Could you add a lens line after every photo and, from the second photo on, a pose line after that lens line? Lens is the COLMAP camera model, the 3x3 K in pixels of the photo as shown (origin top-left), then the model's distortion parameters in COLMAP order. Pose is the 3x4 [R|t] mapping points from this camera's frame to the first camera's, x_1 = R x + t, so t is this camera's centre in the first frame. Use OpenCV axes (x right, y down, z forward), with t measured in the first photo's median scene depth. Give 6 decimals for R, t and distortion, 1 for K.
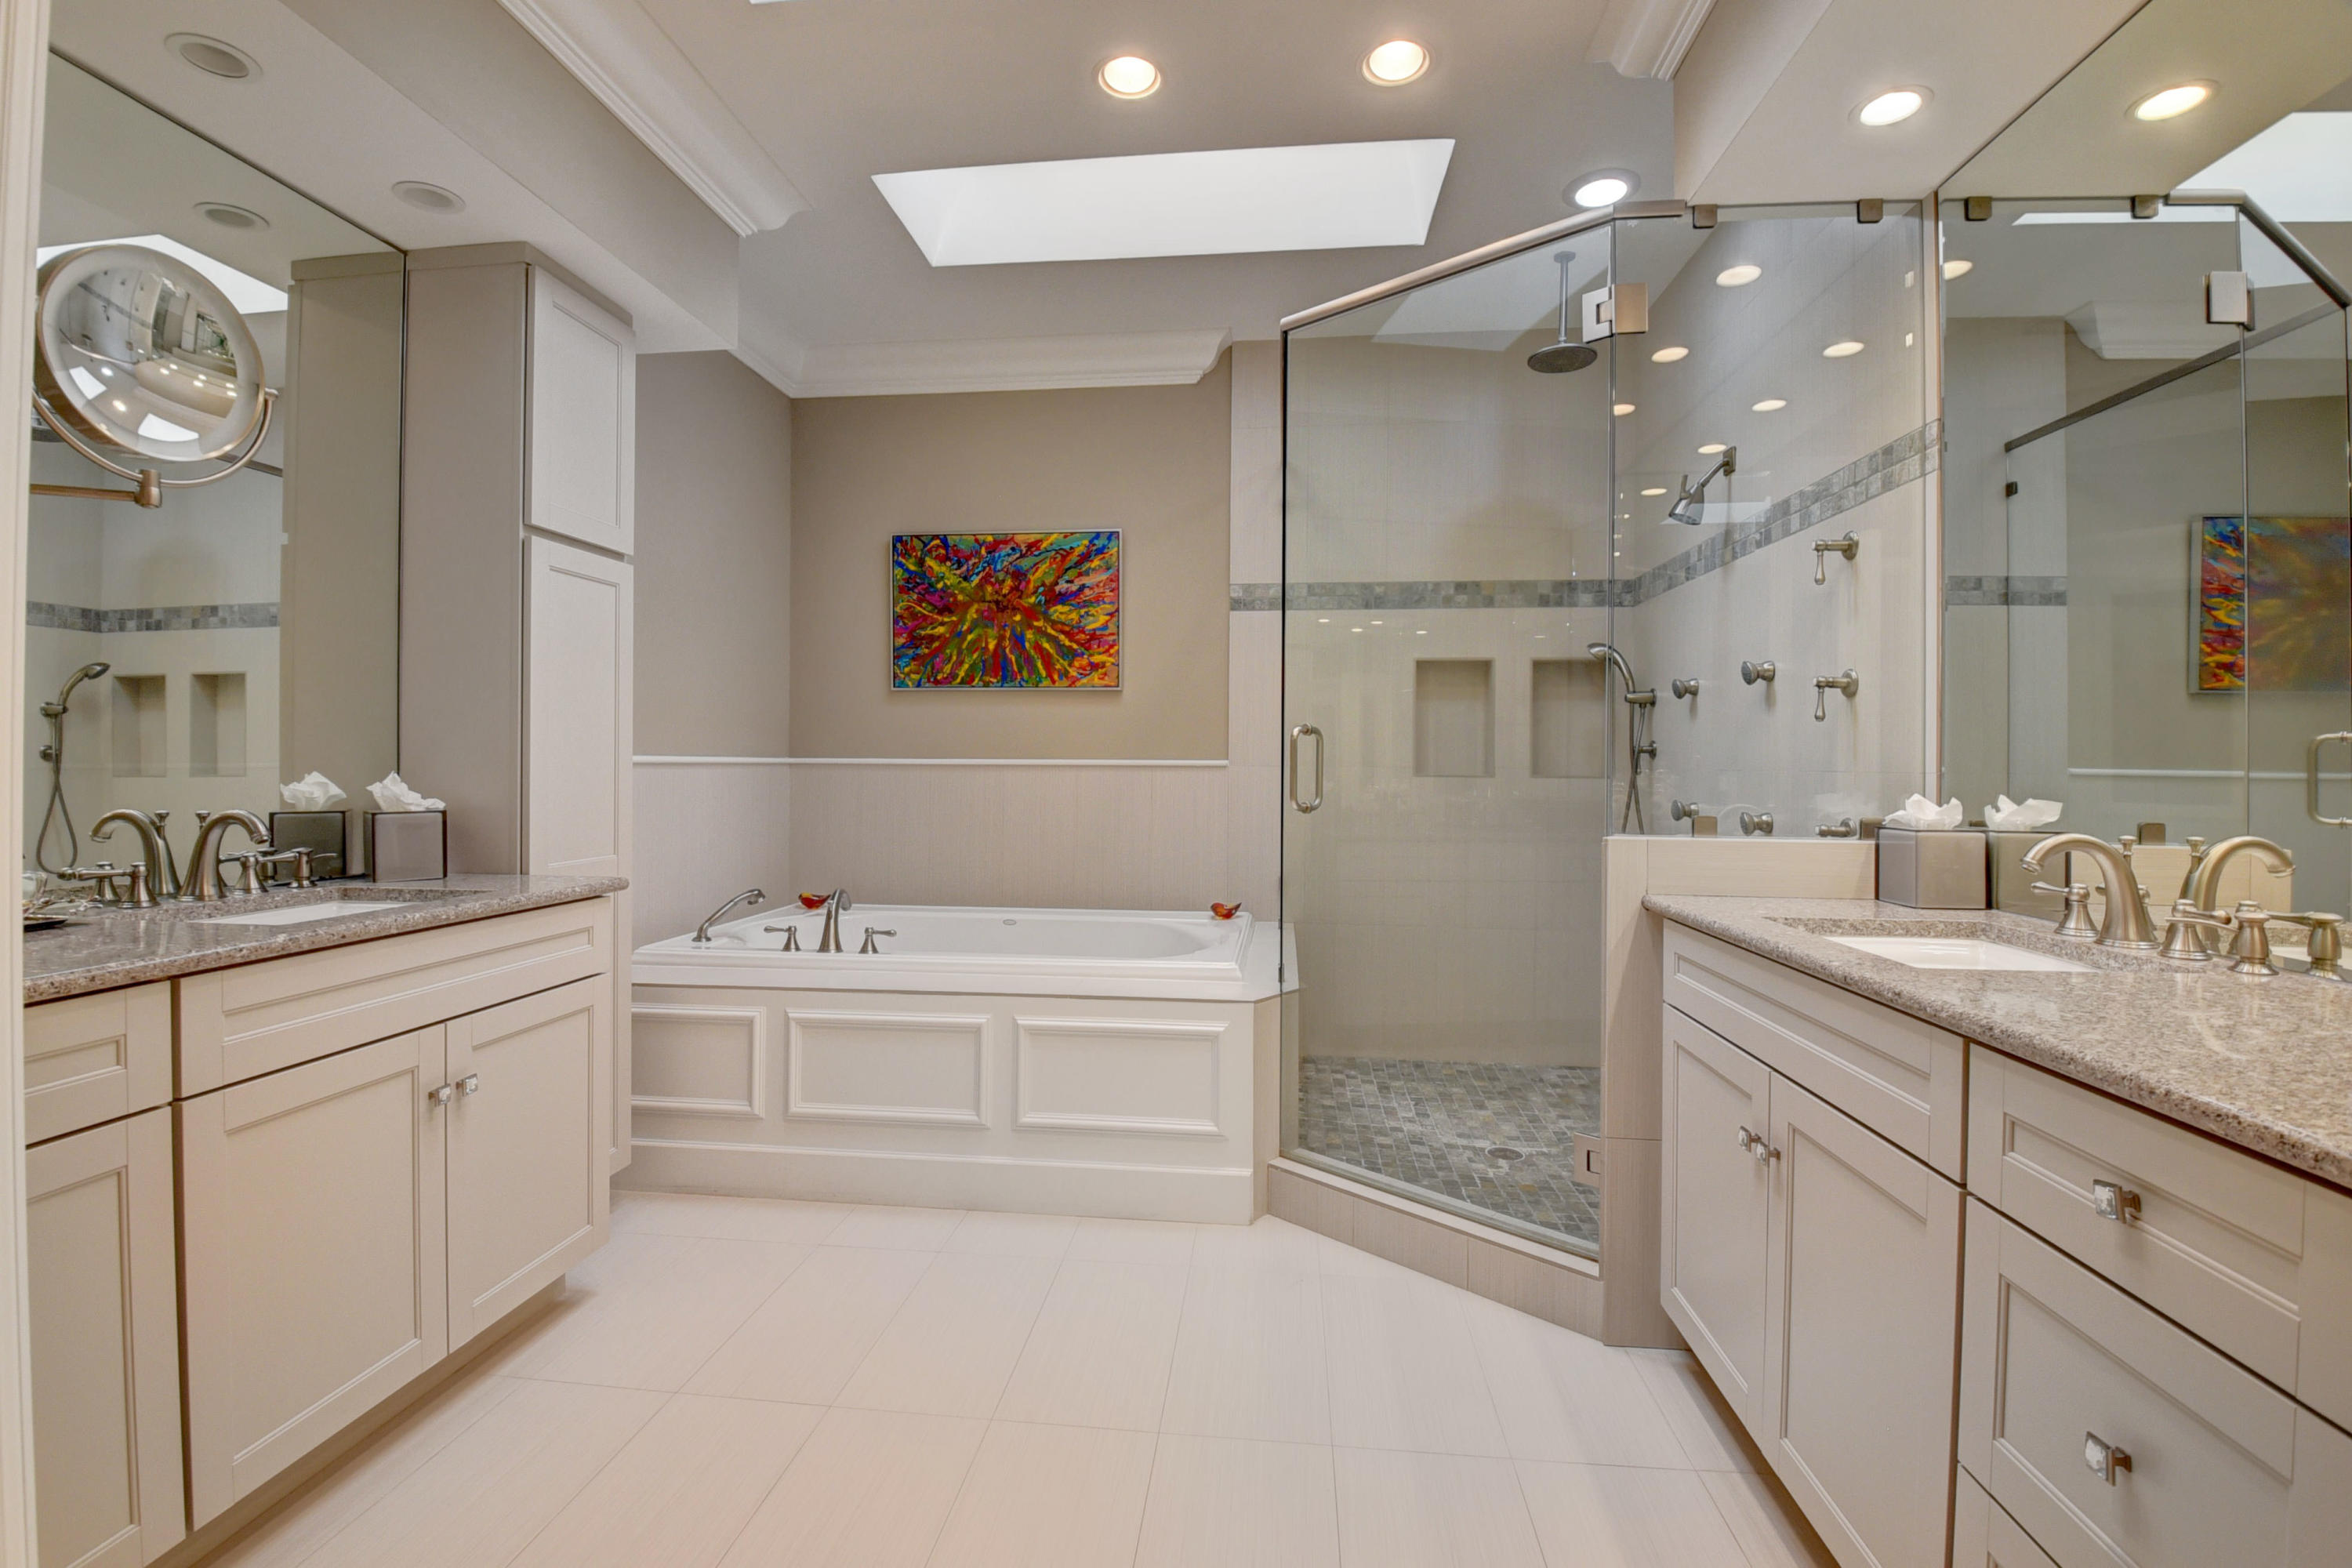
lens RADIAL K [[1030.5, 0, 1166.4], [0, 1030.5, 762.0], [0, 0, 1]] dist [0.005867, -0.019225]
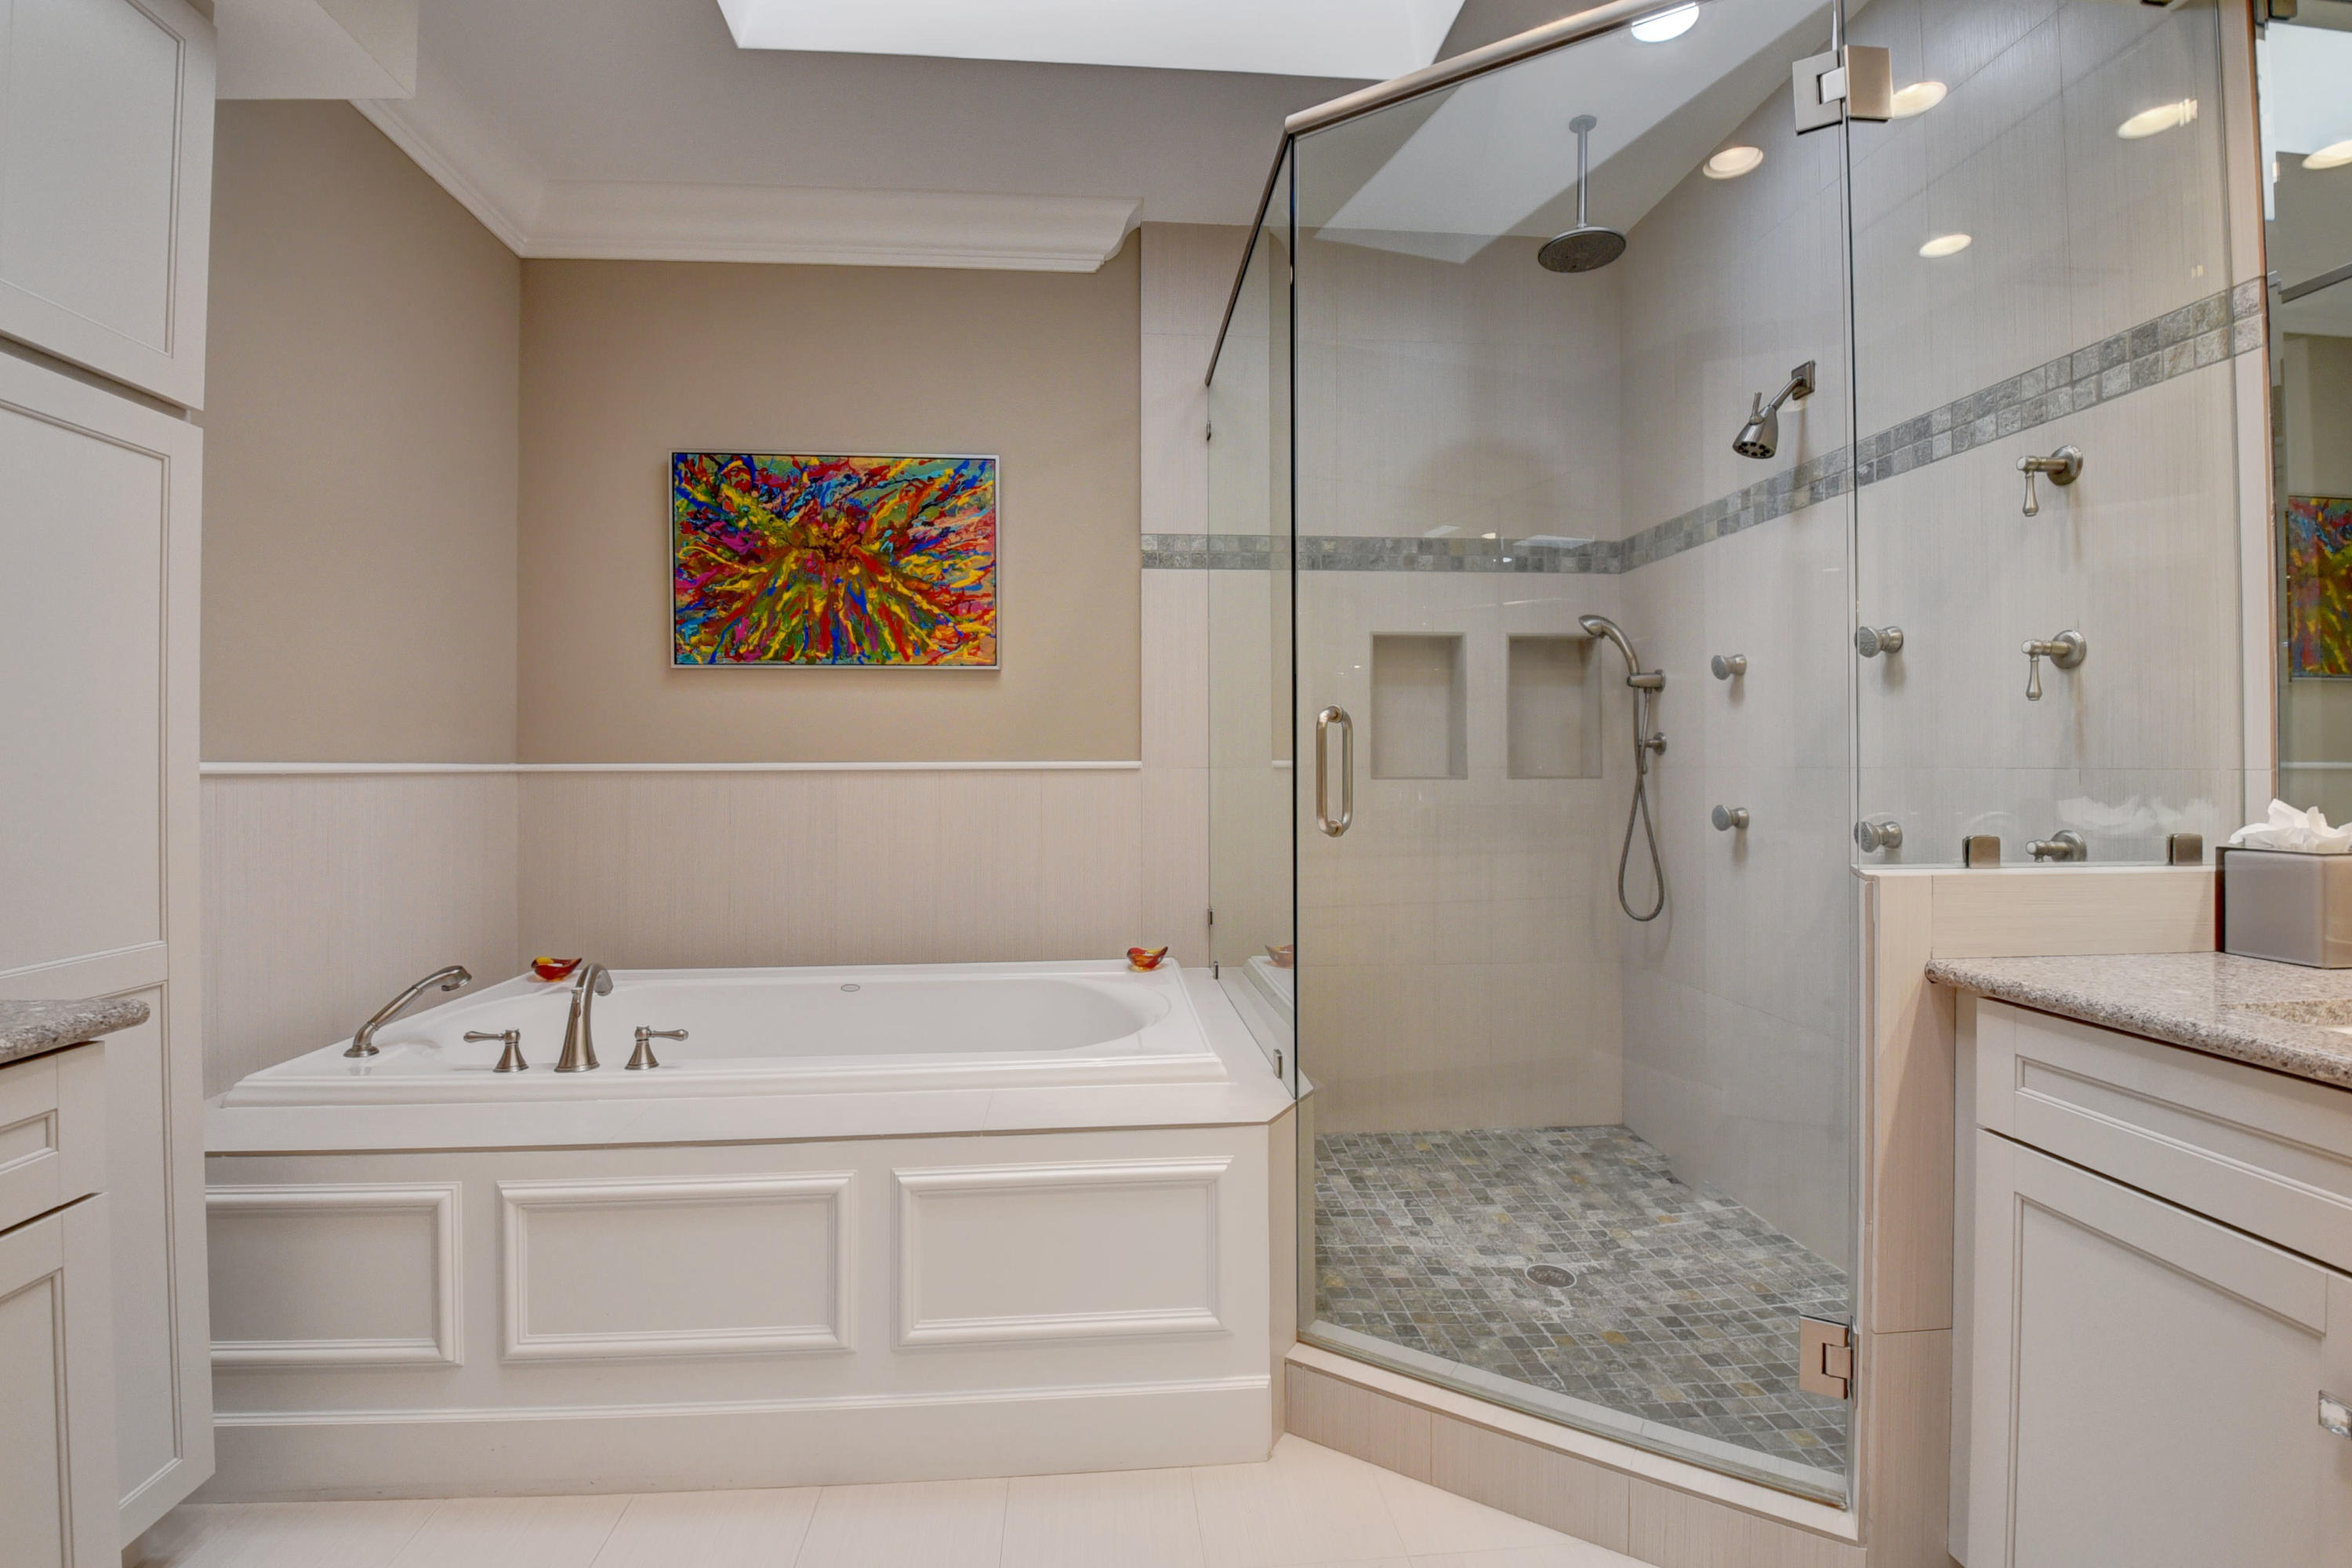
lens RADIAL K [[1120.5, 0, 1217.4], [0, 1120.5, 757.4], [0, 0, 1]] dist [0.012518, -0.039975]
pose [[0.980639, -0.008637, 0.195635, -0.063295], [0.009694, 0.999943, -0.004445, -0.000346], [-0.195586, 0.006255, 0.980667, 0.214028]]
